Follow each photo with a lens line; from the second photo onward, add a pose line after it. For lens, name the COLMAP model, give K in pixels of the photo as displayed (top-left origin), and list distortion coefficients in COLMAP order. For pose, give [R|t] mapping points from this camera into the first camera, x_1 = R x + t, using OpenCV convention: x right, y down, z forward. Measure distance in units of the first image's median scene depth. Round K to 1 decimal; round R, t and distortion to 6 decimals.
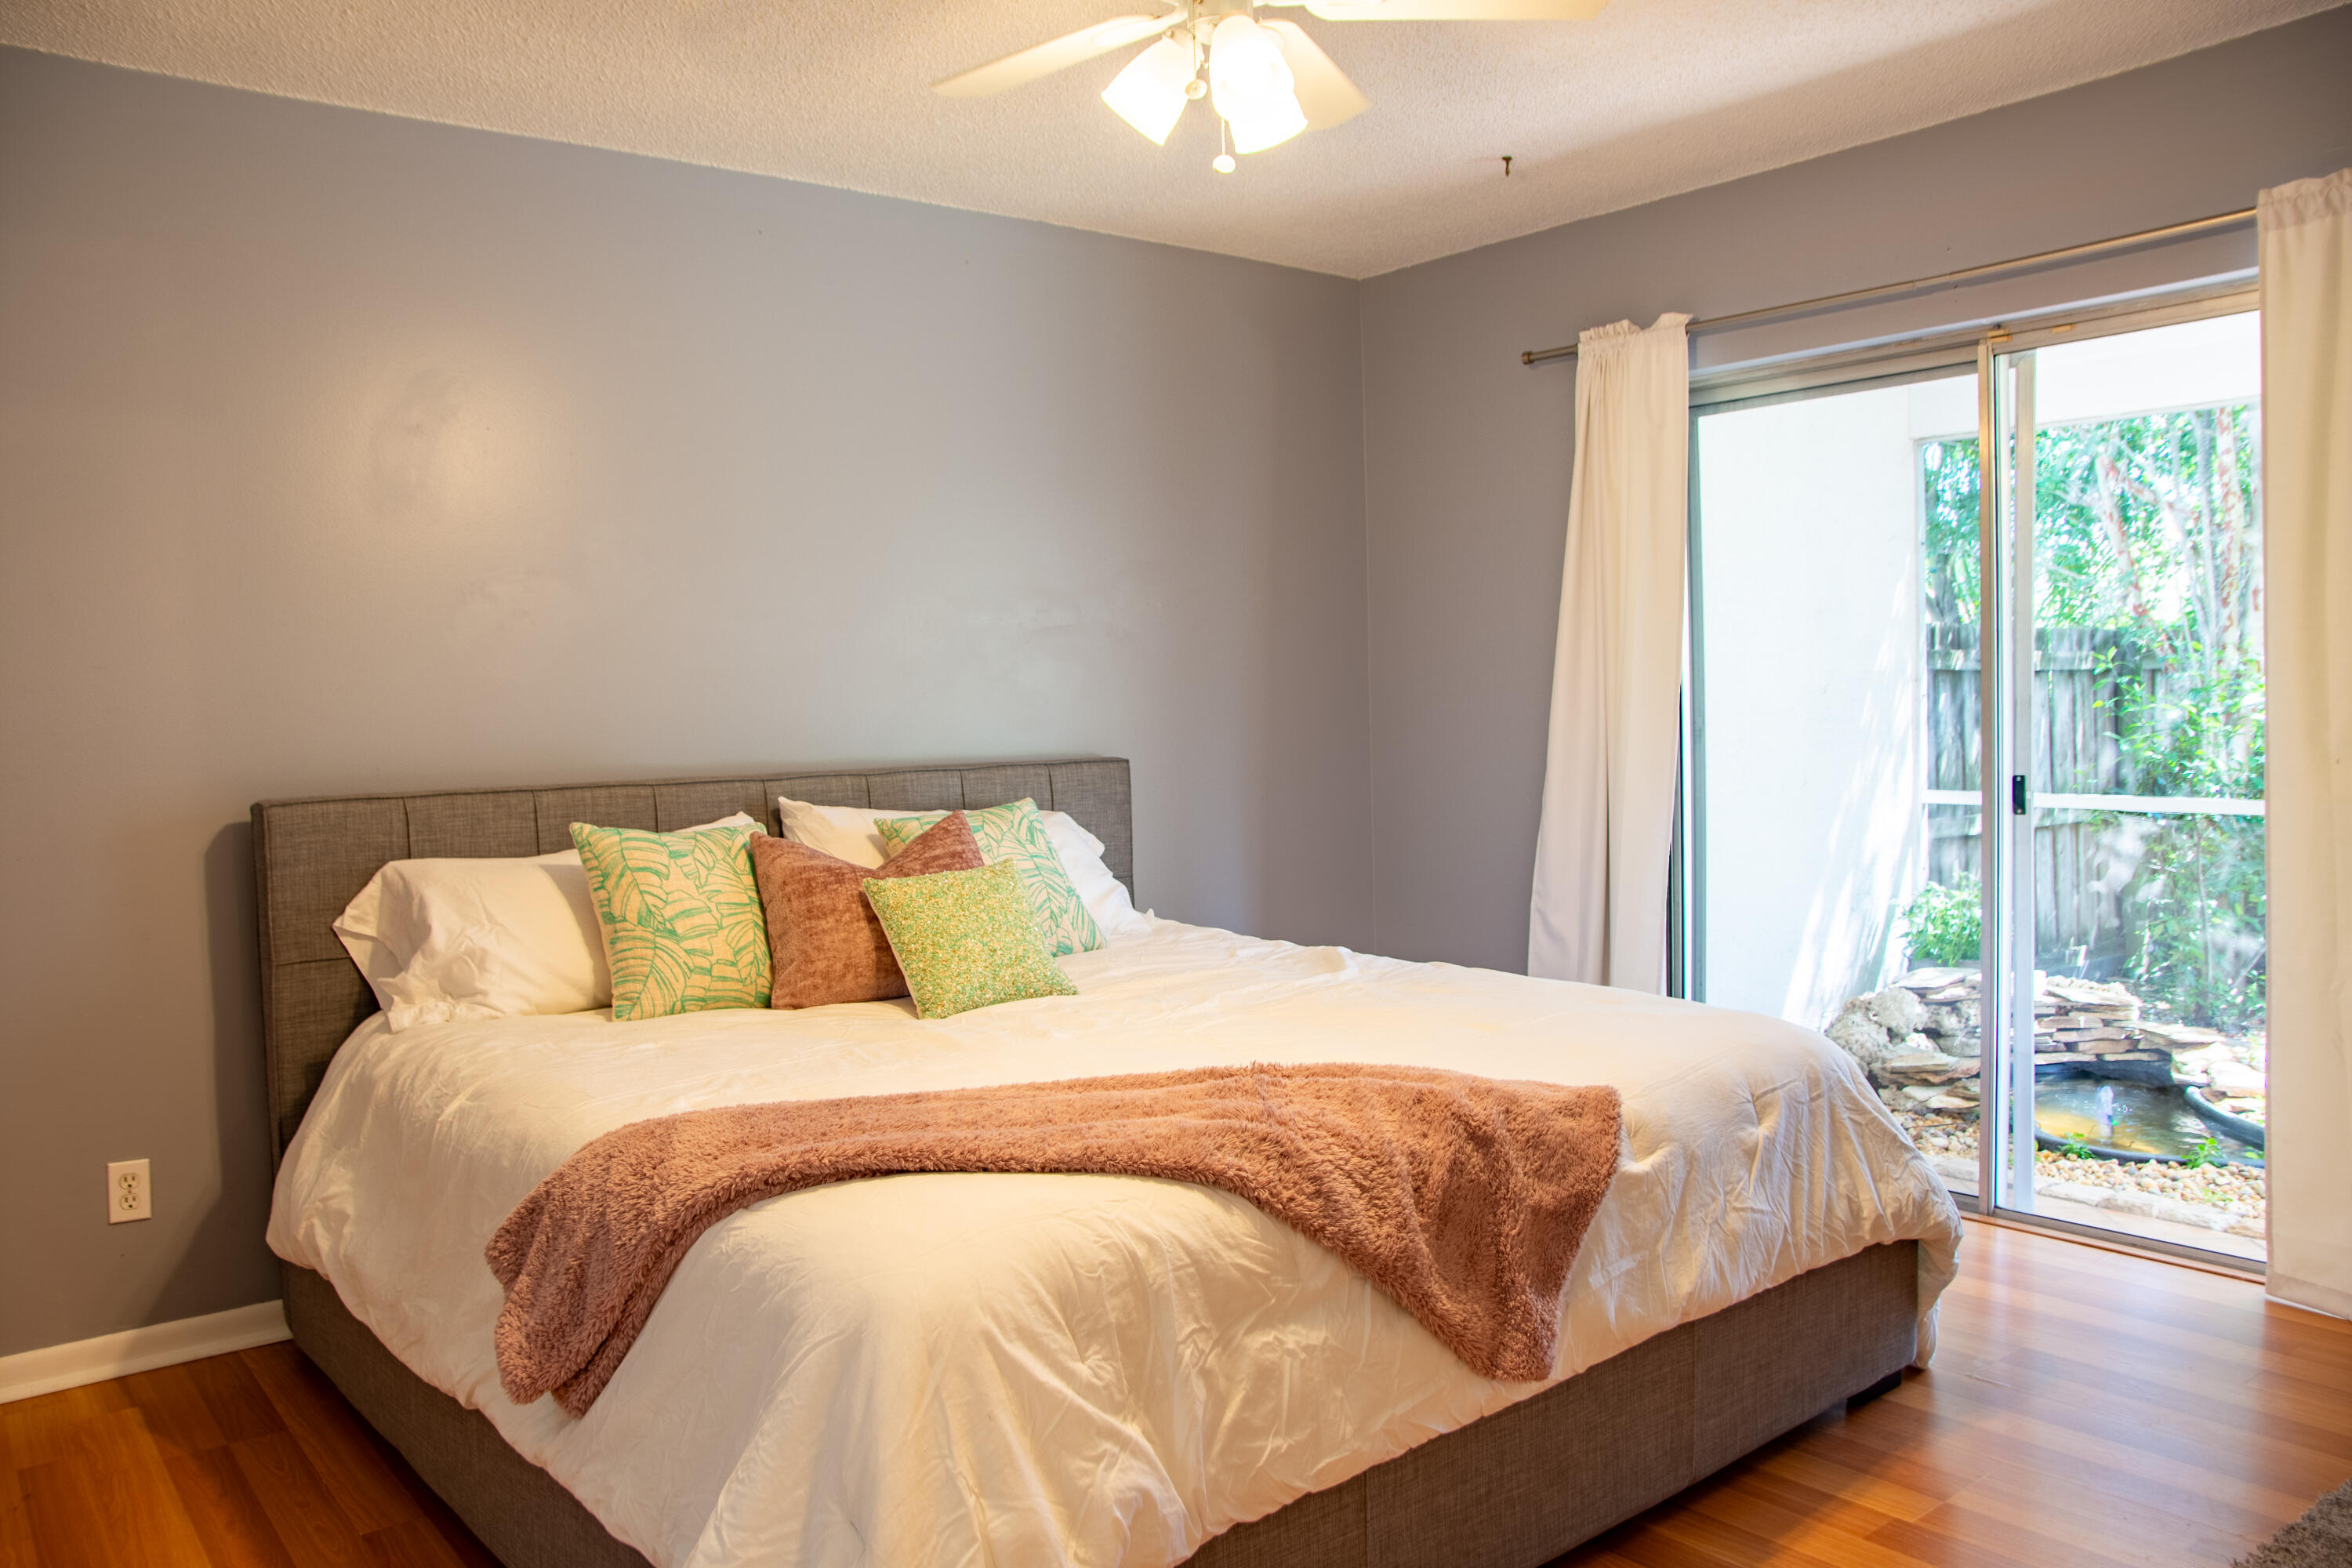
lens RADIAL K [[1781.1, 0, 1192.5], [0, 1781.1, 780.9], [0, 0, 1]] dist [-0.134823, 0.144865]
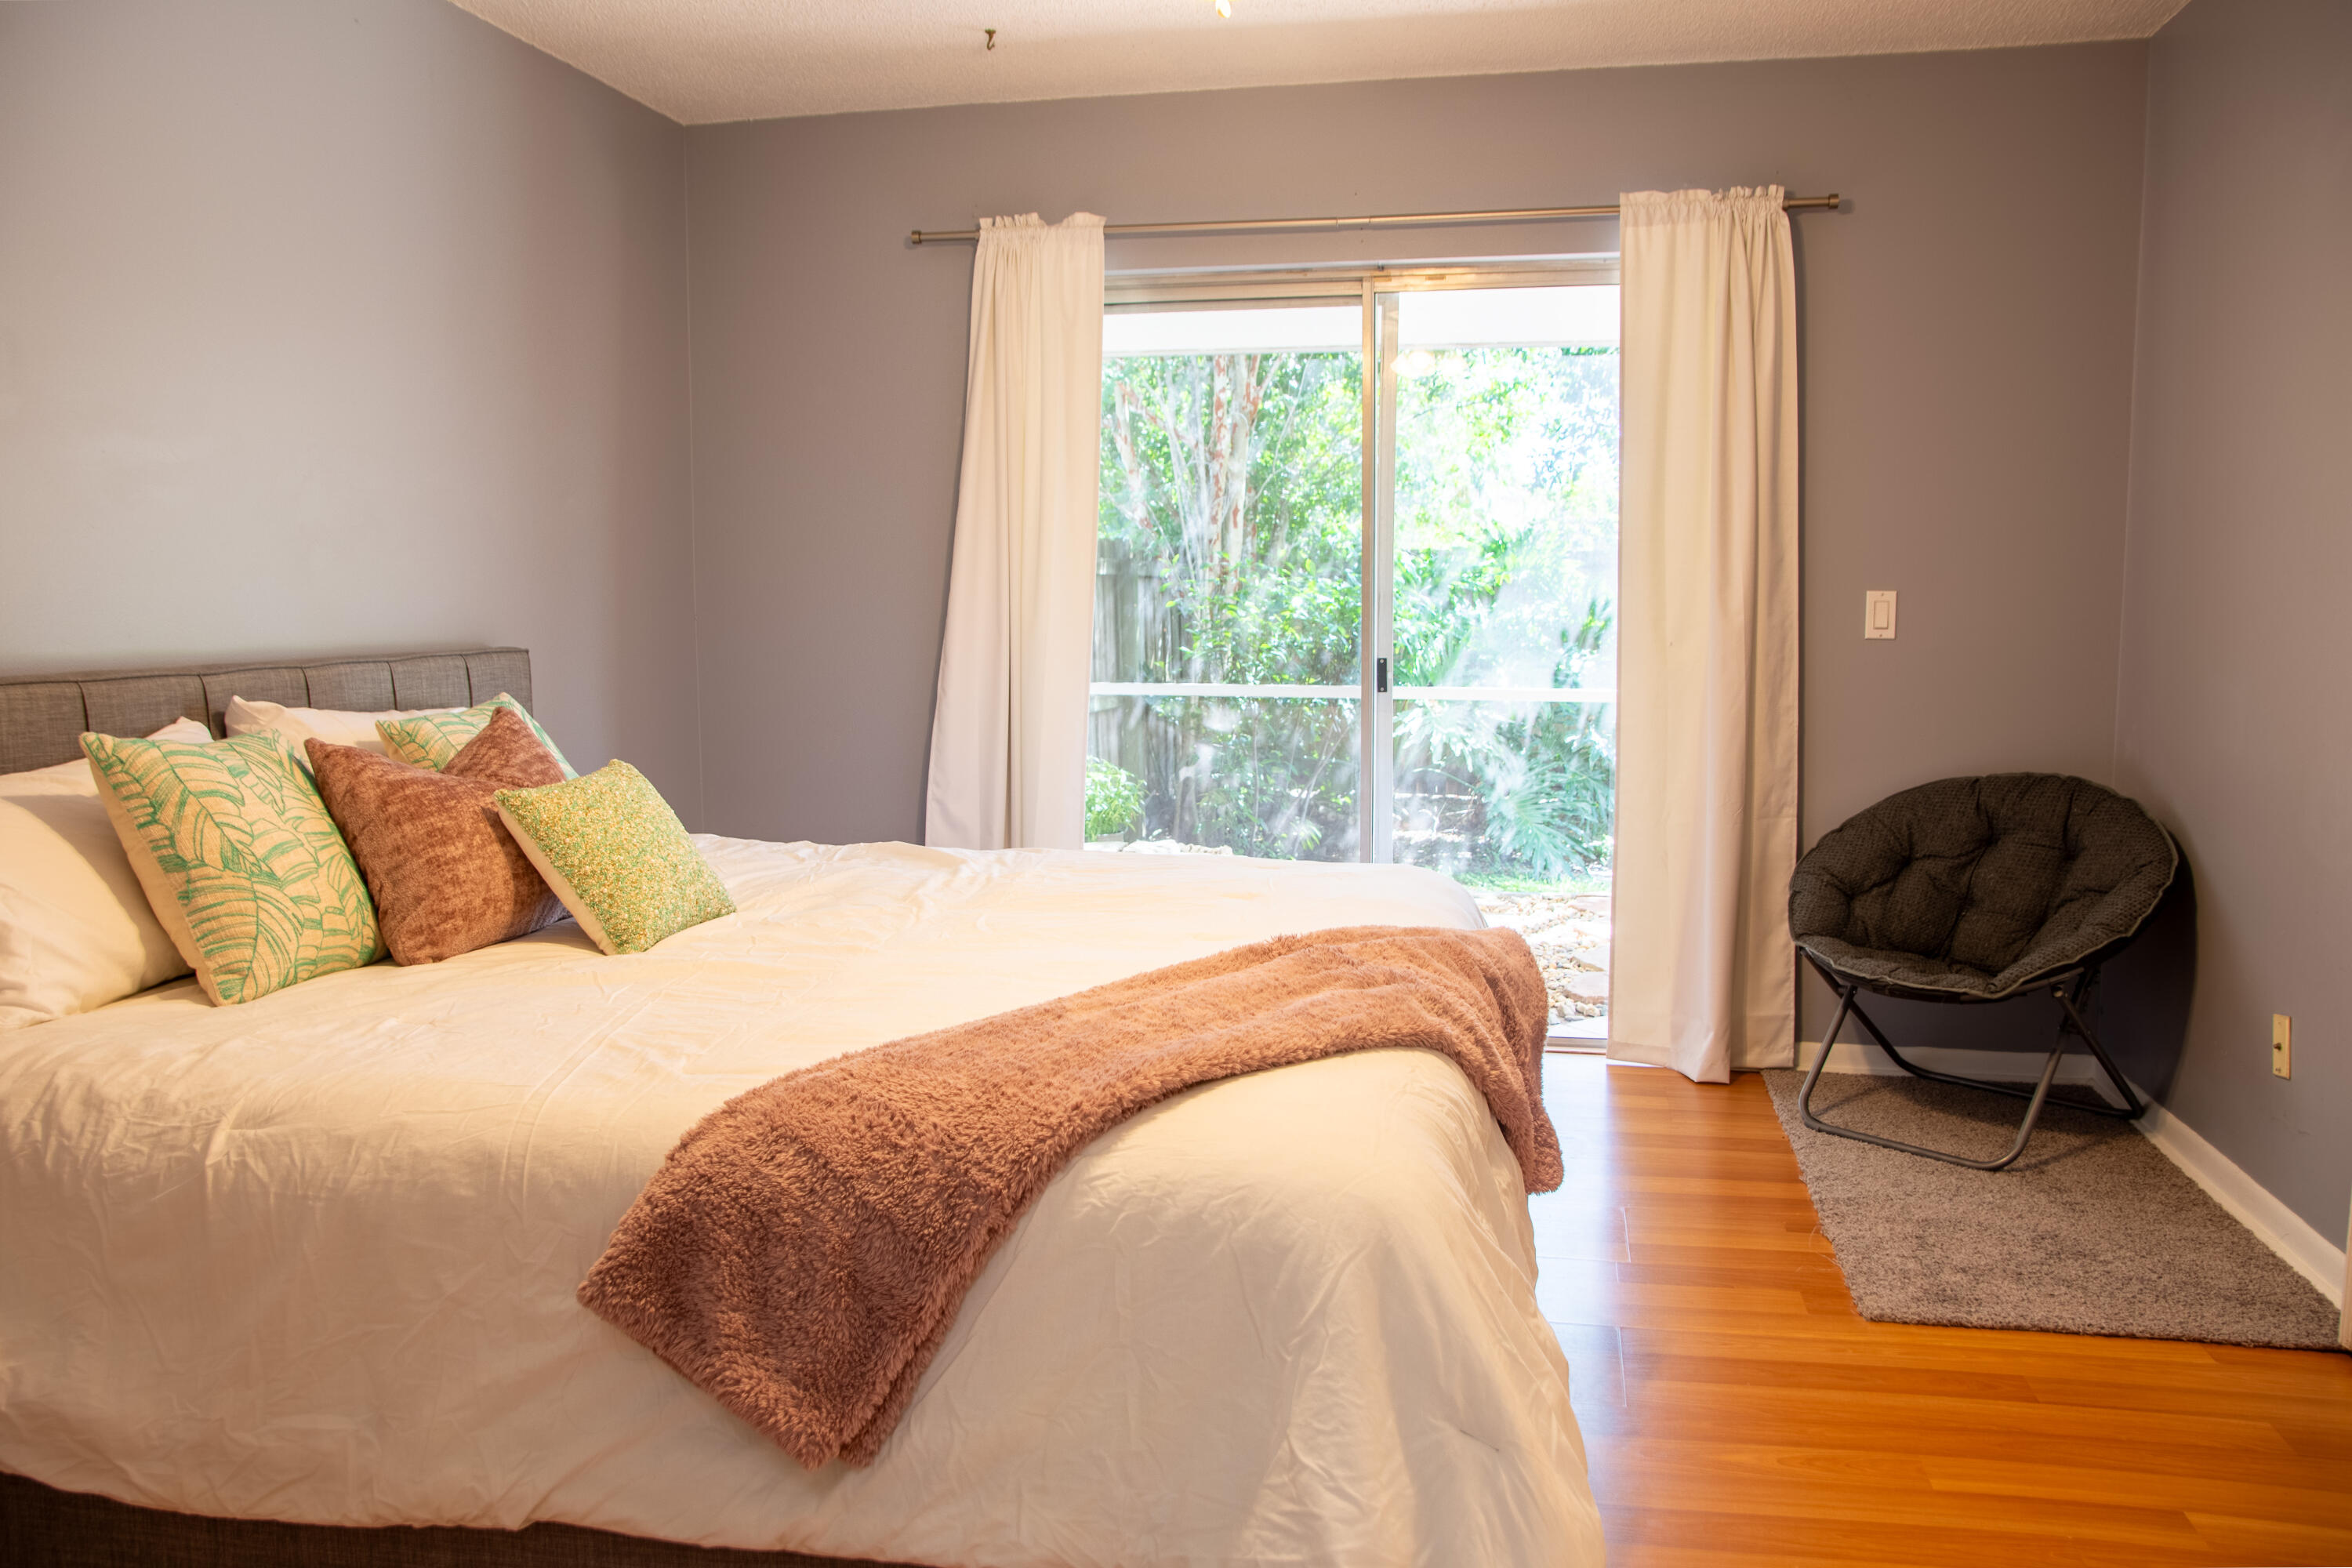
lens RADIAL K [[1781.1, 0, 1192.5], [0, 1781.1, 780.9], [0, 0, 1]] dist [-0.134823, 0.144865]
pose [[0.768257, -0.048156, 0.638328, -0.453666], [0.015145, 0.998255, 0.057081, 0.010761], [-0.639962, -0.034185, 0.767645, 0.196246]]
